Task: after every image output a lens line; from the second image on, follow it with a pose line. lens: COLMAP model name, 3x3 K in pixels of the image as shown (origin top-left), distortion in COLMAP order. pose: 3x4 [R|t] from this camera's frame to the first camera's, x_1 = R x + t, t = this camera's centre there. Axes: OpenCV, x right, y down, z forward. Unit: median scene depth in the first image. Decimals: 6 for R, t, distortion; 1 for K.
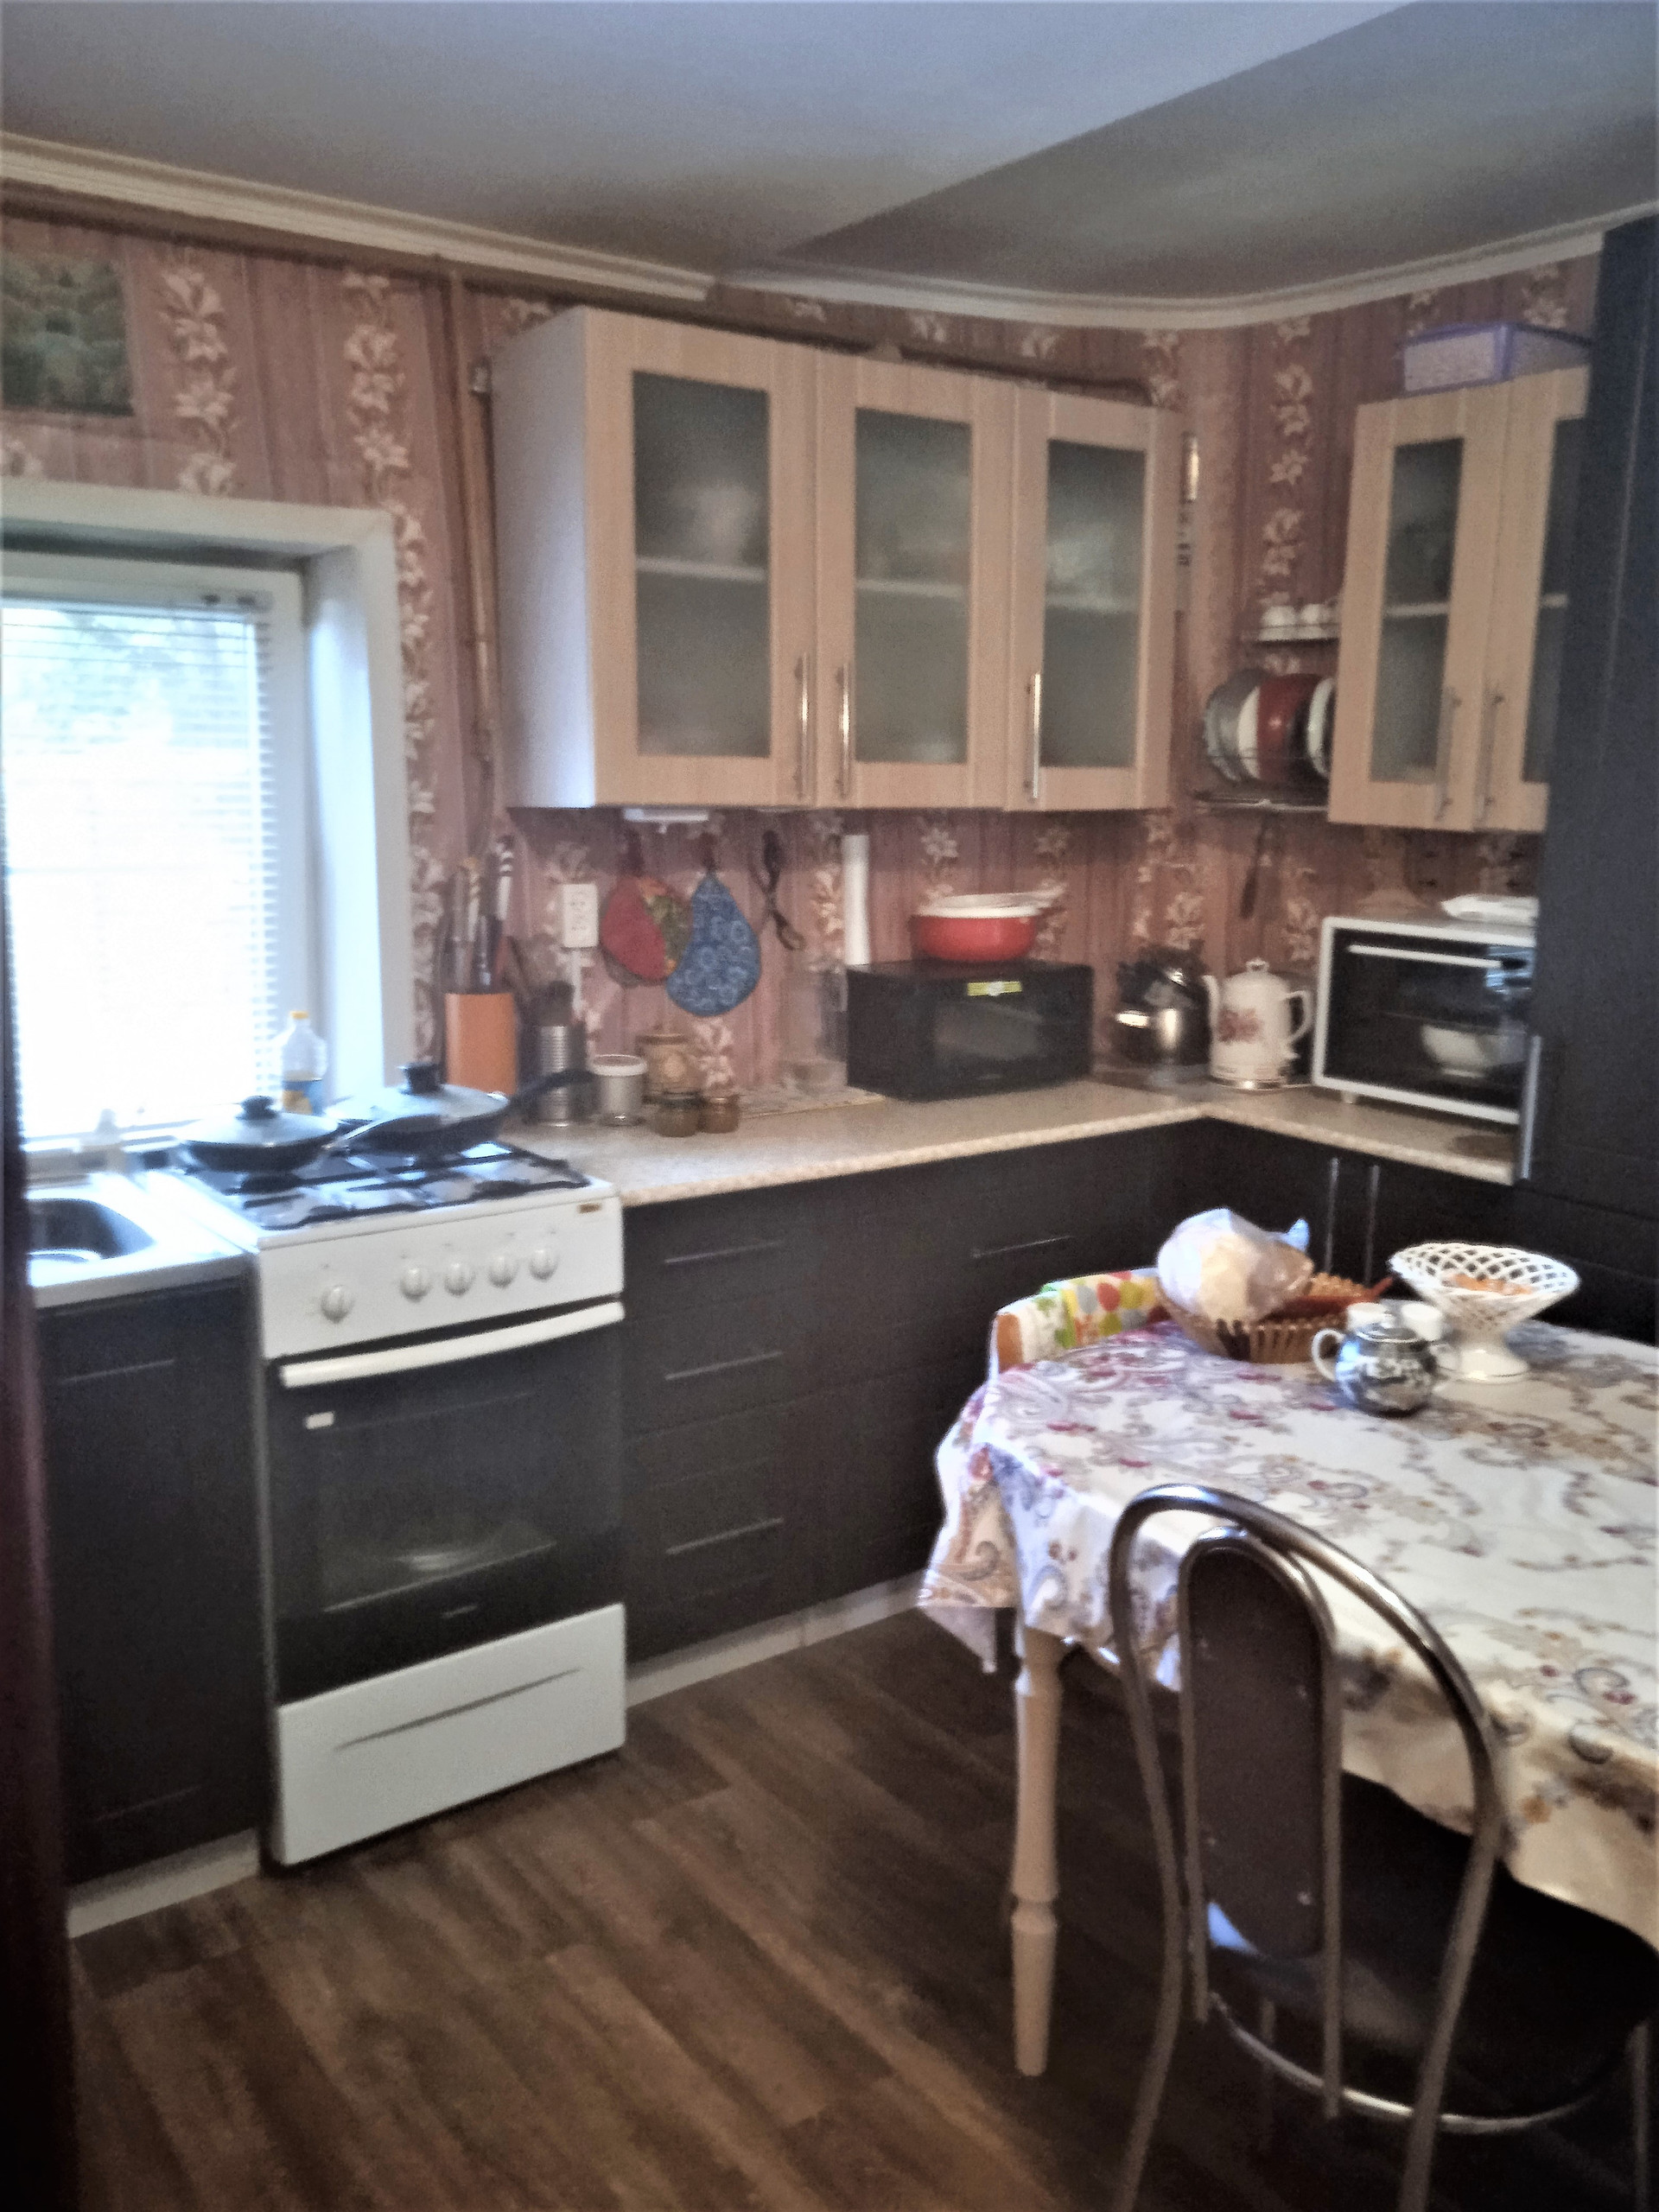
lens RADIAL K [[1845.2, 0, 826.5], [0, 1845.2, 1109.0], [0, 0, 1]] dist [0.047352, -0.046557]
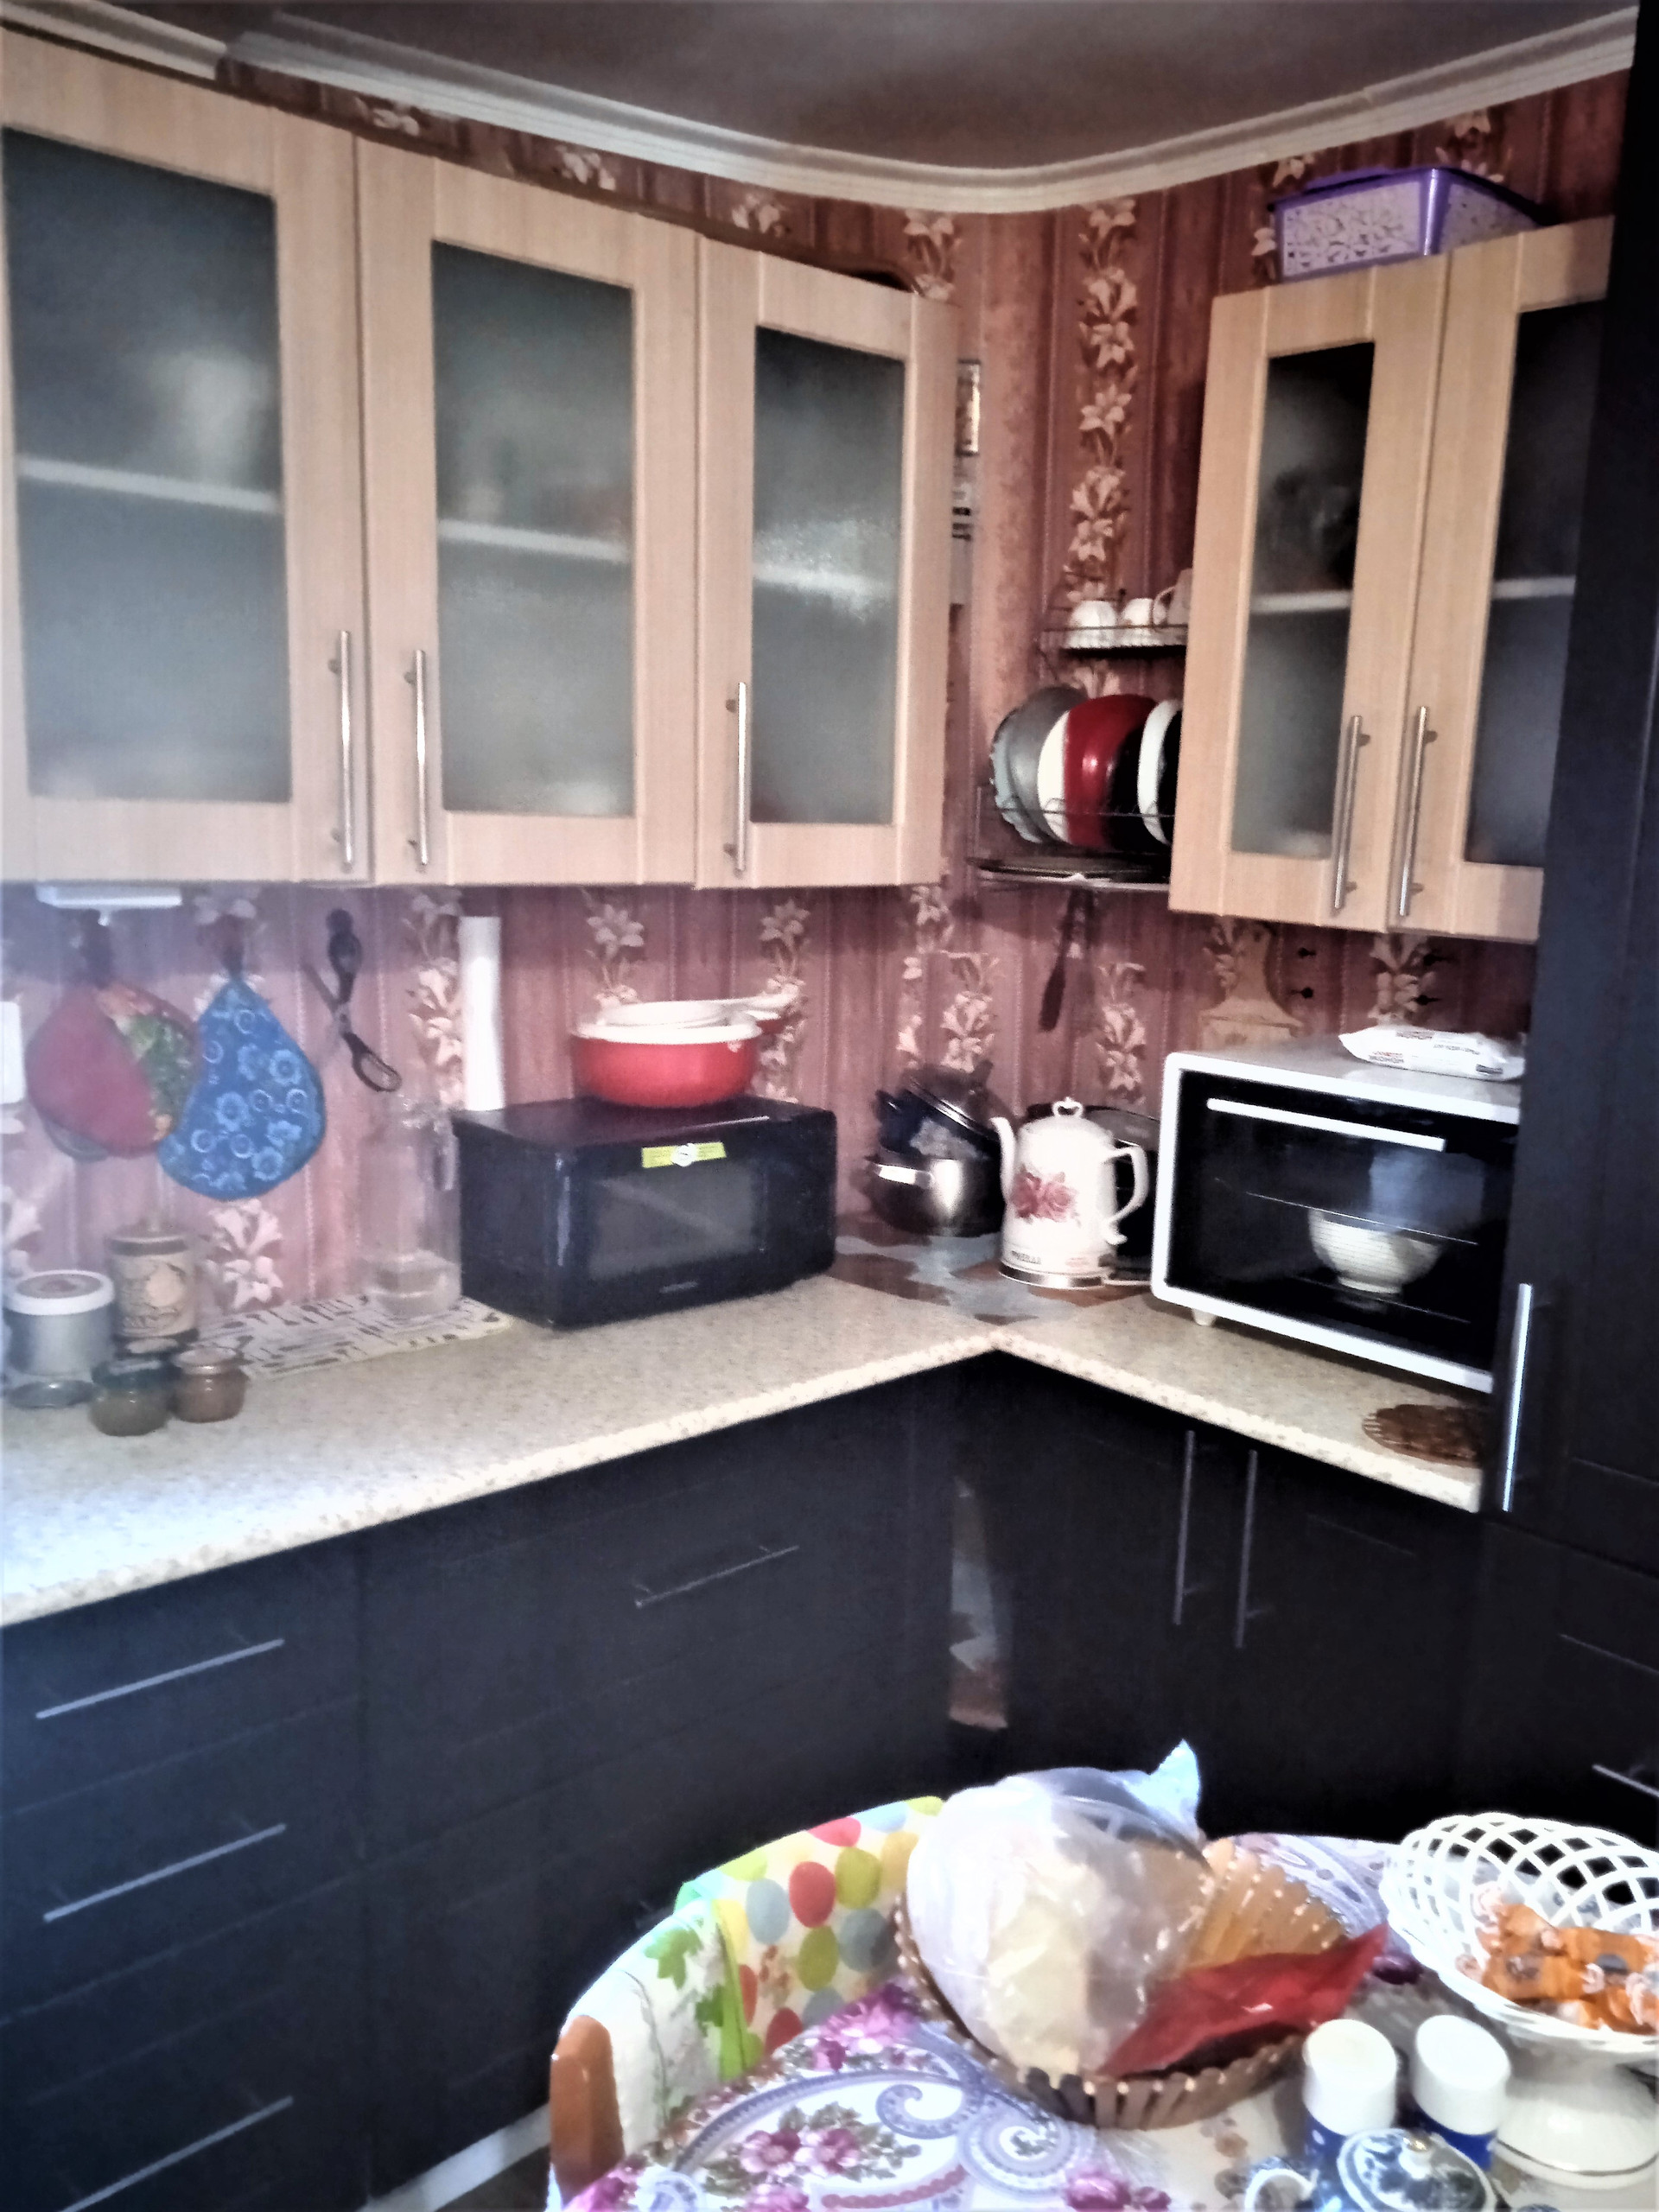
lens RADIAL K [[1845.2, 0, 826.8], [0, 1845.2, 1109.9], [0, 0, 1]] dist [0.047352, -0.046557]
pose [[0.993740, -0.000825, 0.111710, 0.070483], [0.002446, 0.999894, -0.014371, -0.074005], [-0.111686, 0.014555, 0.993637, 0.347431]]
